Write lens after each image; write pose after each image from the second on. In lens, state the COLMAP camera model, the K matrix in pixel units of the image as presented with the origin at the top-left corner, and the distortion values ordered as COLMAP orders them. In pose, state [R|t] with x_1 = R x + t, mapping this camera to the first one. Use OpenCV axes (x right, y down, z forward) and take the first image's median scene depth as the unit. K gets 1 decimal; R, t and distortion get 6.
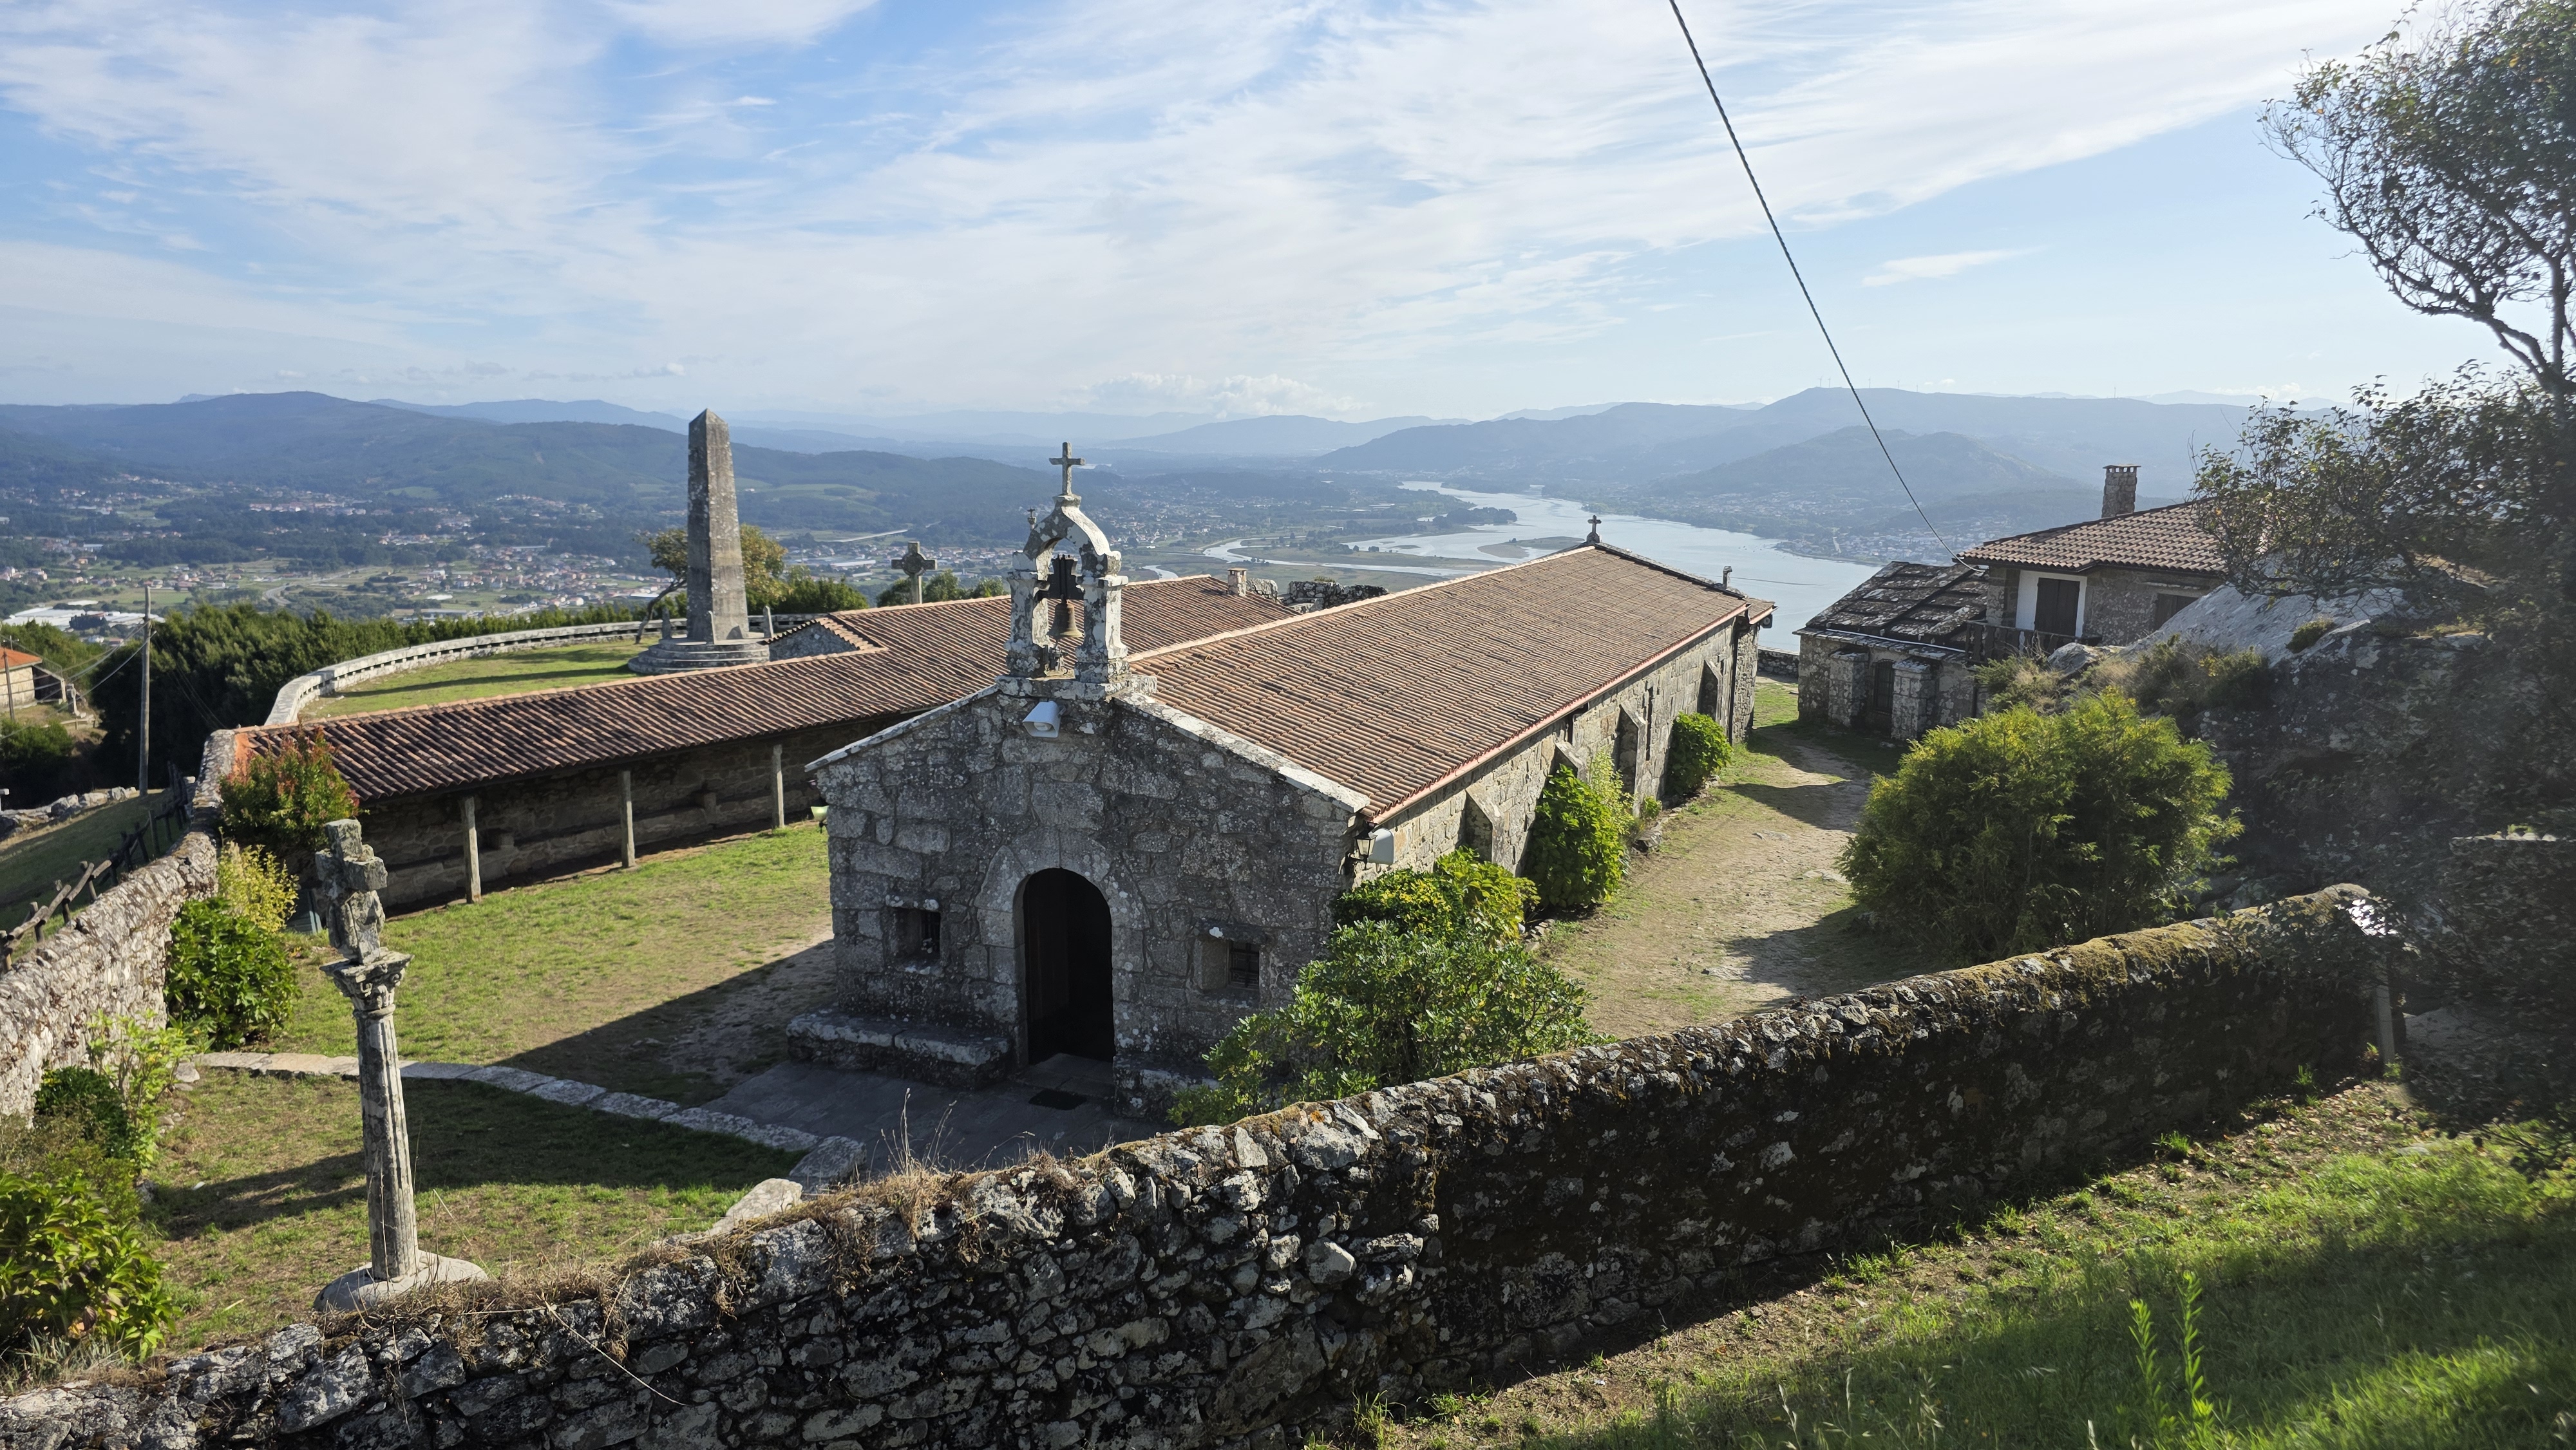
lens RADIAL K [[1669.3, 0, 1288.0], [0, 1669.3, 725.0], [0, 0, 1]] dist [0.042891, -0.060494]
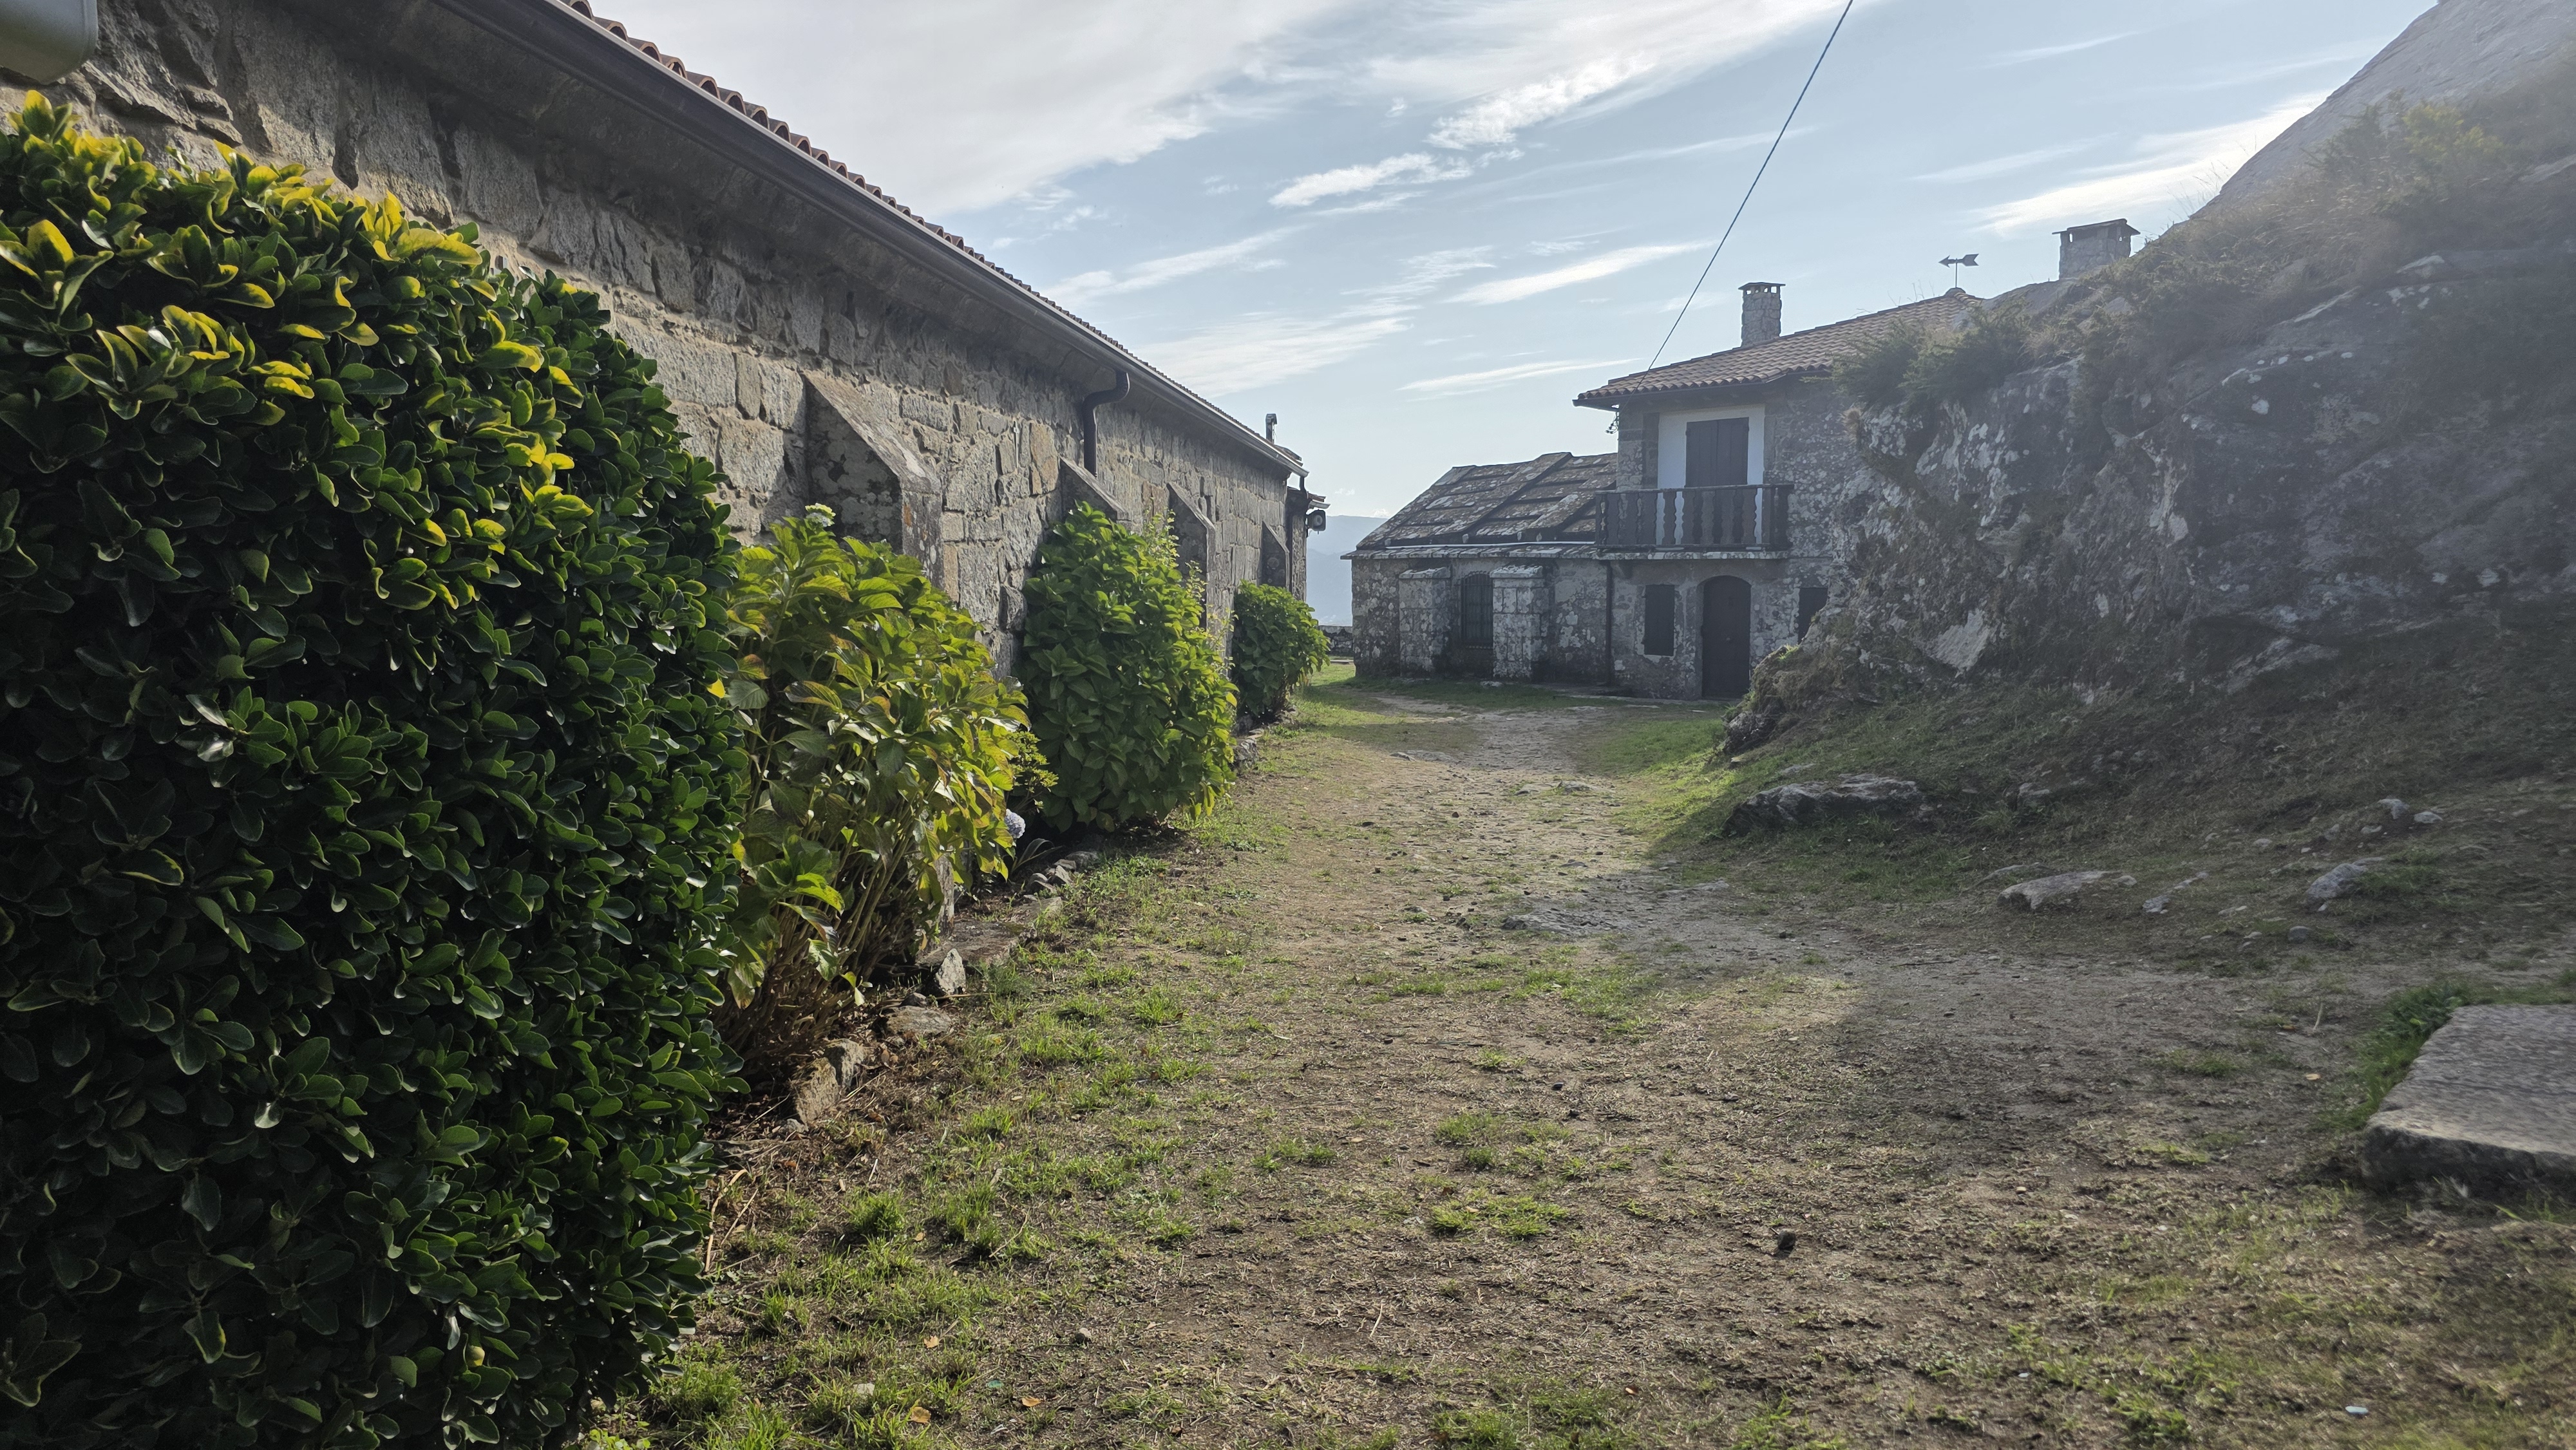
lens RADIAL K [[1669.3, 0, 1288.0], [0, 1669.3, 725.0], [0, 0, 1]] dist [0.042891, -0.060494]
pose [[0.945338, -0.046802, 0.322717, 0.046313], [0.070229, 0.995644, -0.061332, 0.067448], [-0.318441, 0.080643, 0.944506, 0.363709]]
